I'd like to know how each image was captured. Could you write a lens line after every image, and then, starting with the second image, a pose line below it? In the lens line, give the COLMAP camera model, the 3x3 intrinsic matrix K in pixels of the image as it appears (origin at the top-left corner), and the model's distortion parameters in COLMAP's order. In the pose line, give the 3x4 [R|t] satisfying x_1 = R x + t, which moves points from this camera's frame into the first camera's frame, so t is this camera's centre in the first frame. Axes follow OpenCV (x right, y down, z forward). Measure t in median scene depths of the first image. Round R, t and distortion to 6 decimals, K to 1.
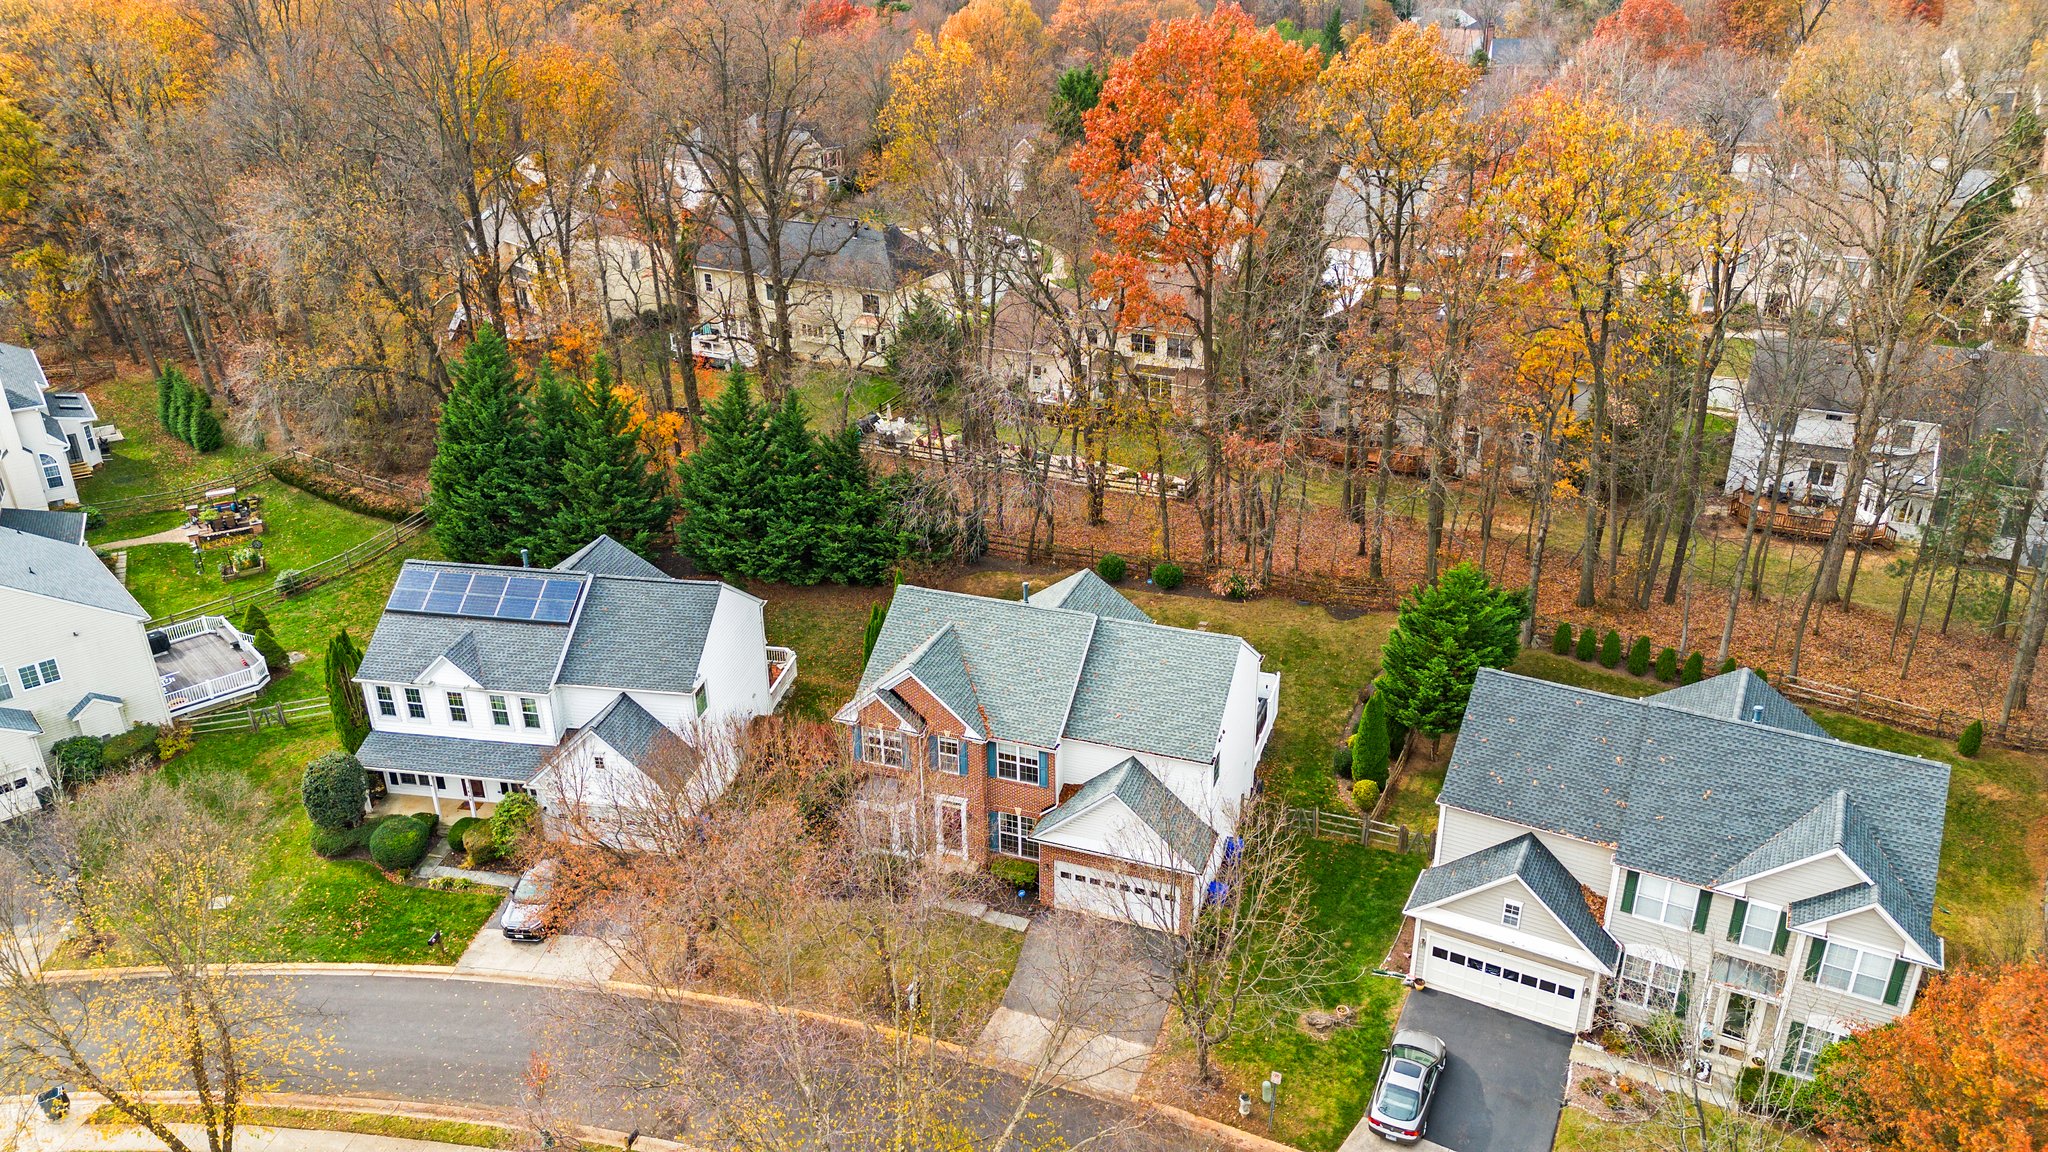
lens RADIAL K [[1451.9, 0, 1026.9], [0, 1451.9, 571.0], [0, 0, 1]] dist [0.070756, -0.072452]
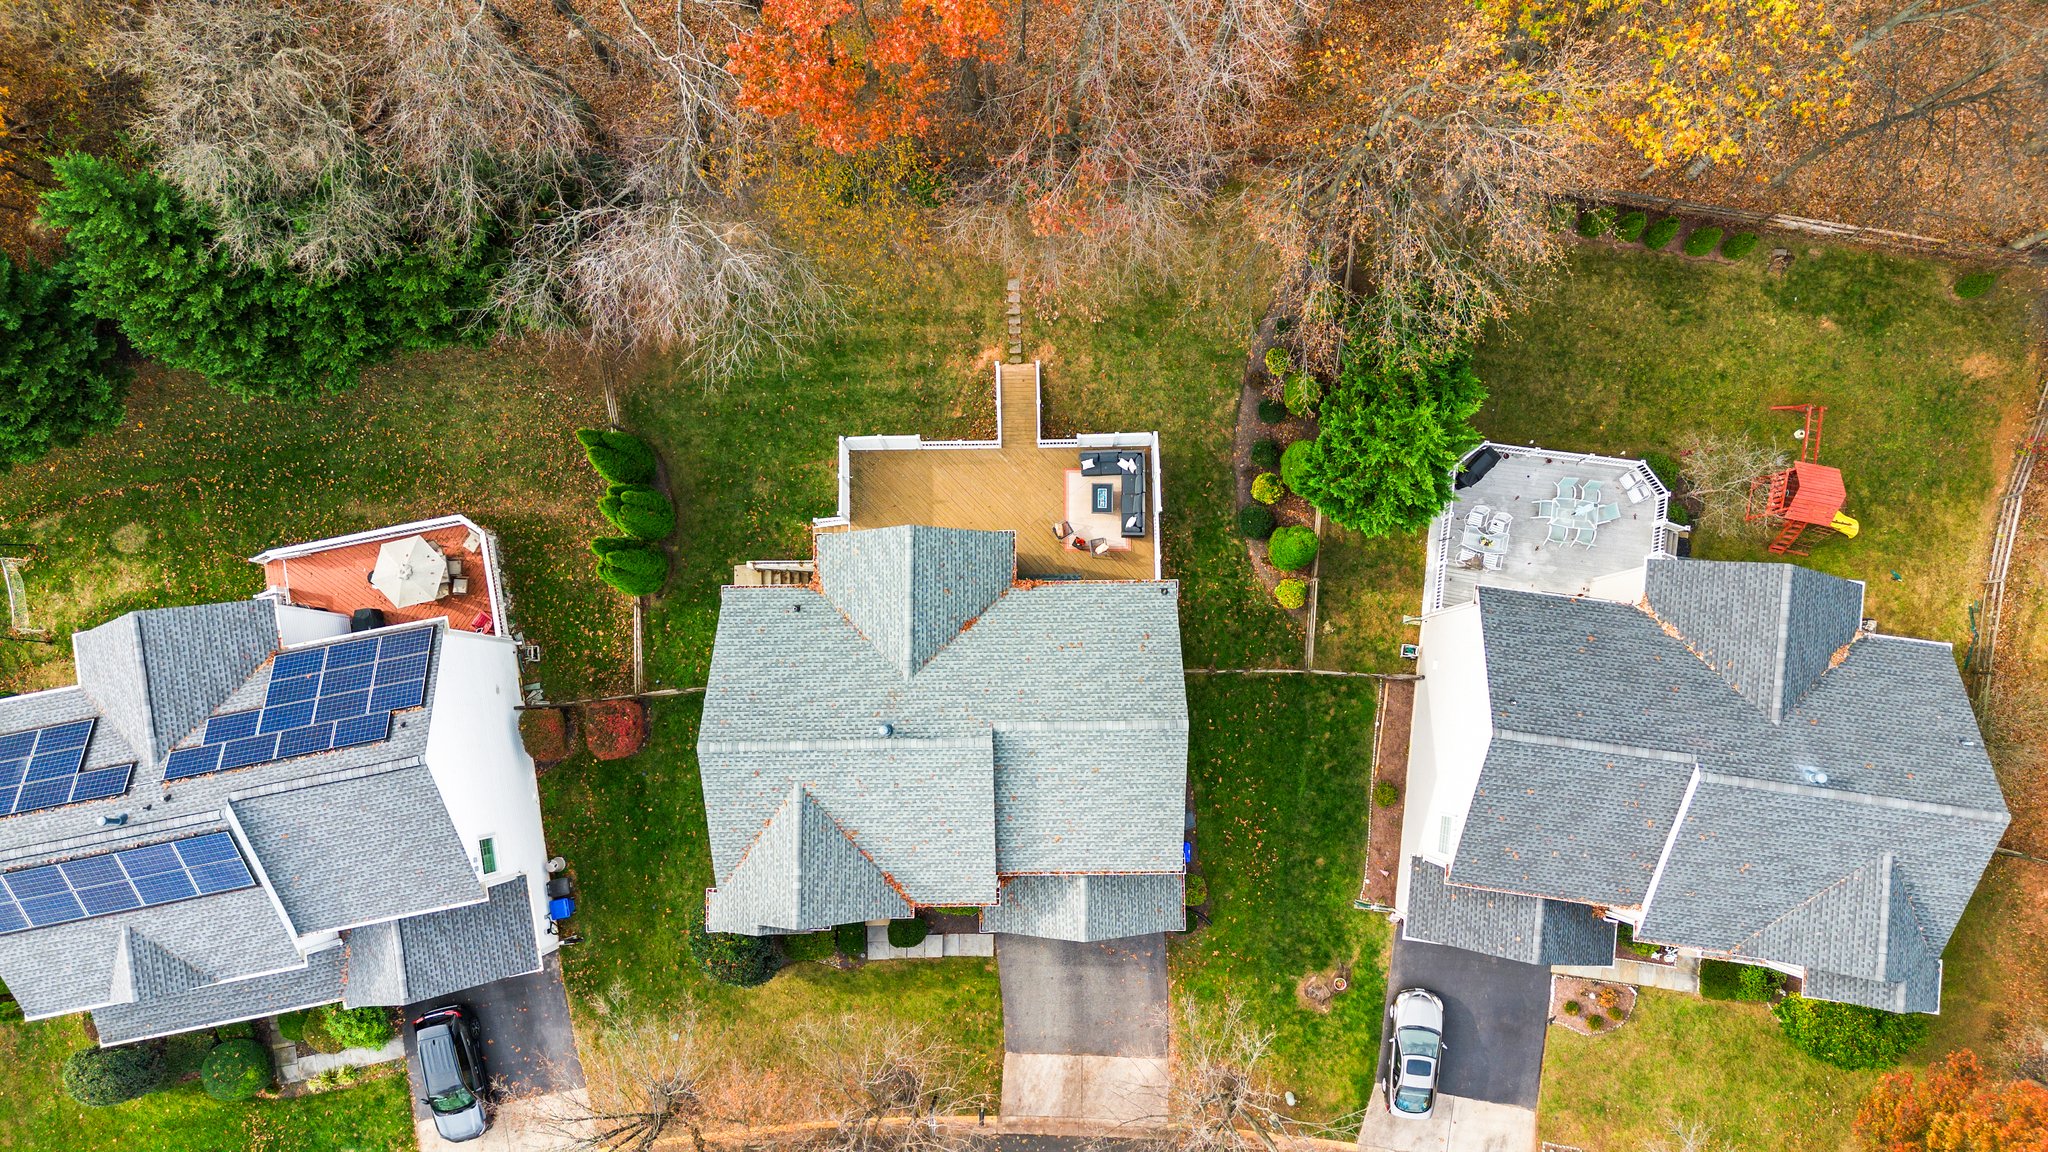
lens RADIAL K [[1451.9, 0, 1026.2], [0, 1451.9, 574.7], [0, 0, 1]] dist [0.070756, -0.072452]
pose [[0.932921, -0.358036, 0.038330, 0.060054], [0.148062, 0.478462, 0.865536, -0.587905], [-0.328232, -0.801801, 0.499378, 0.628380]]
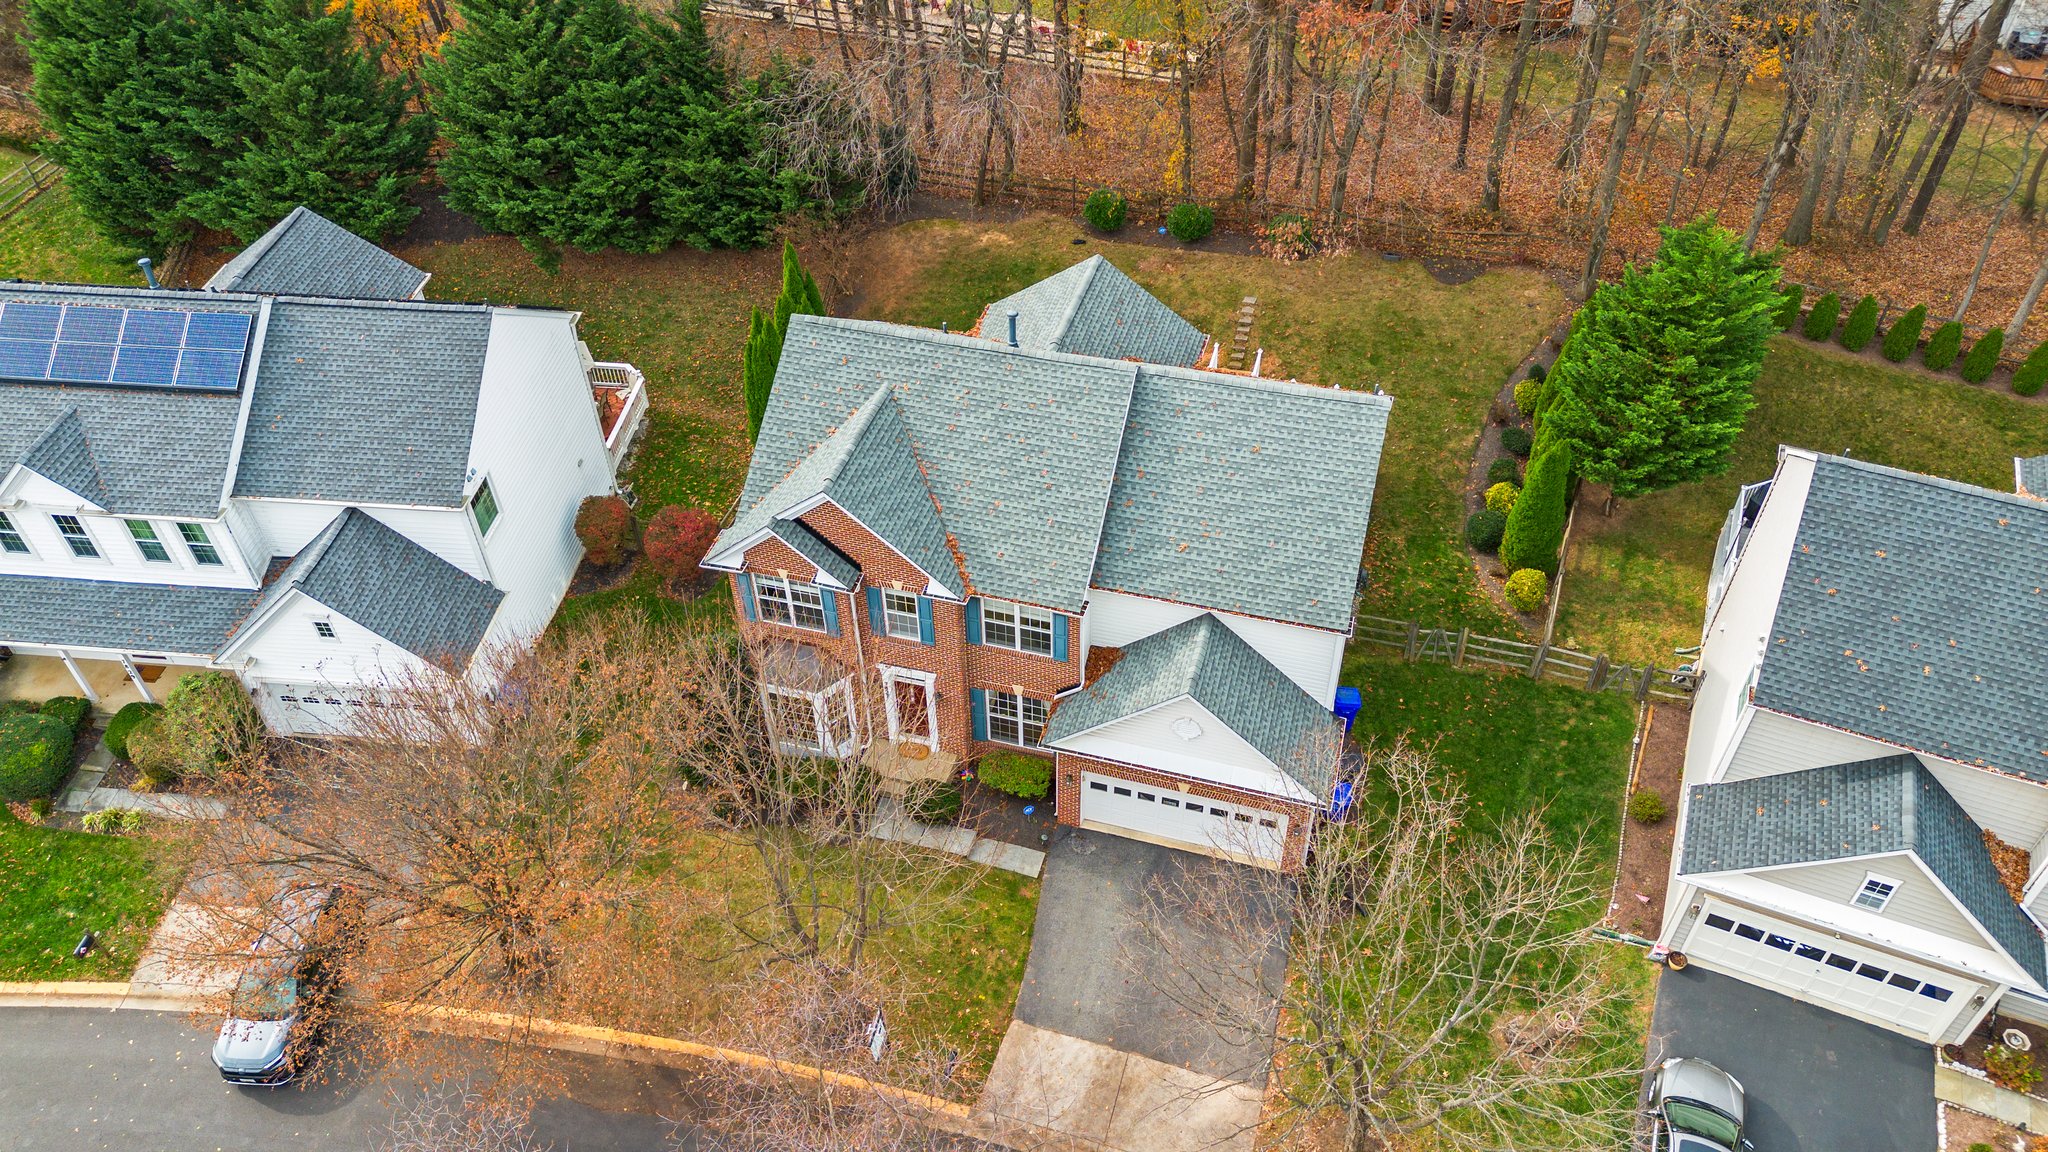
lens RADIAL K [[1451.9, 0, 1025.6], [0, 1451.9, 578.9], [0, 0, 1]] dist [0.070756, -0.072452]
pose [[0.996979, -0.054416, 0.055416, -0.030999], [0.034233, 0.948355, 0.315358, -0.068109], [-0.069715, -0.312509, 0.947353, 0.379880]]
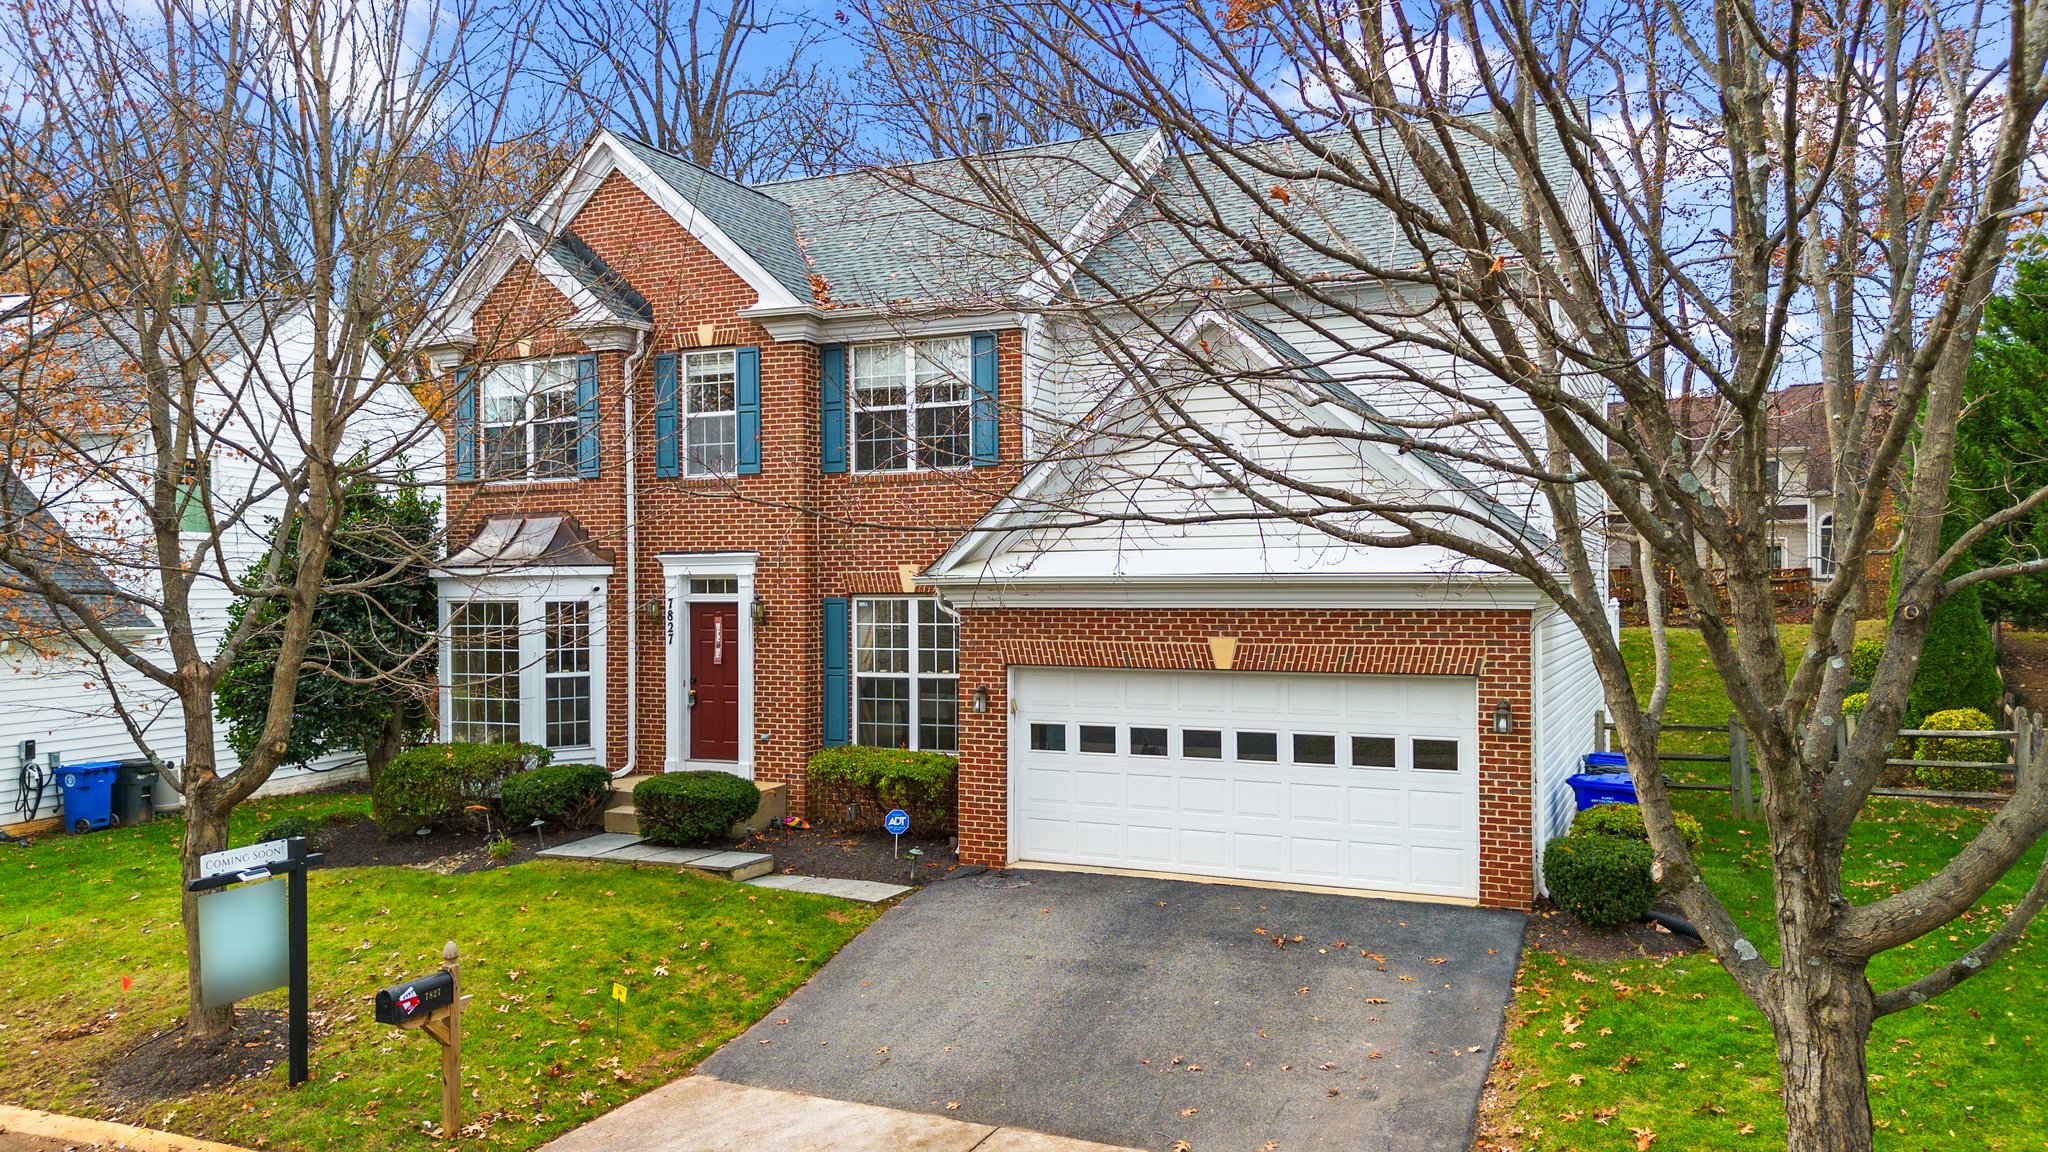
lens RADIAL K [[1451.9, 0, 1032.1], [0, 1451.9, 578.7], [0, 0, 1]] dist [0.070756, -0.072452]
pose [[0.997117, 0.004368, -0.075755, 0.039795], [-0.035844, 0.907053, -0.419487, 0.264722], [0.066882, 0.420993, 0.904595, 0.640920]]
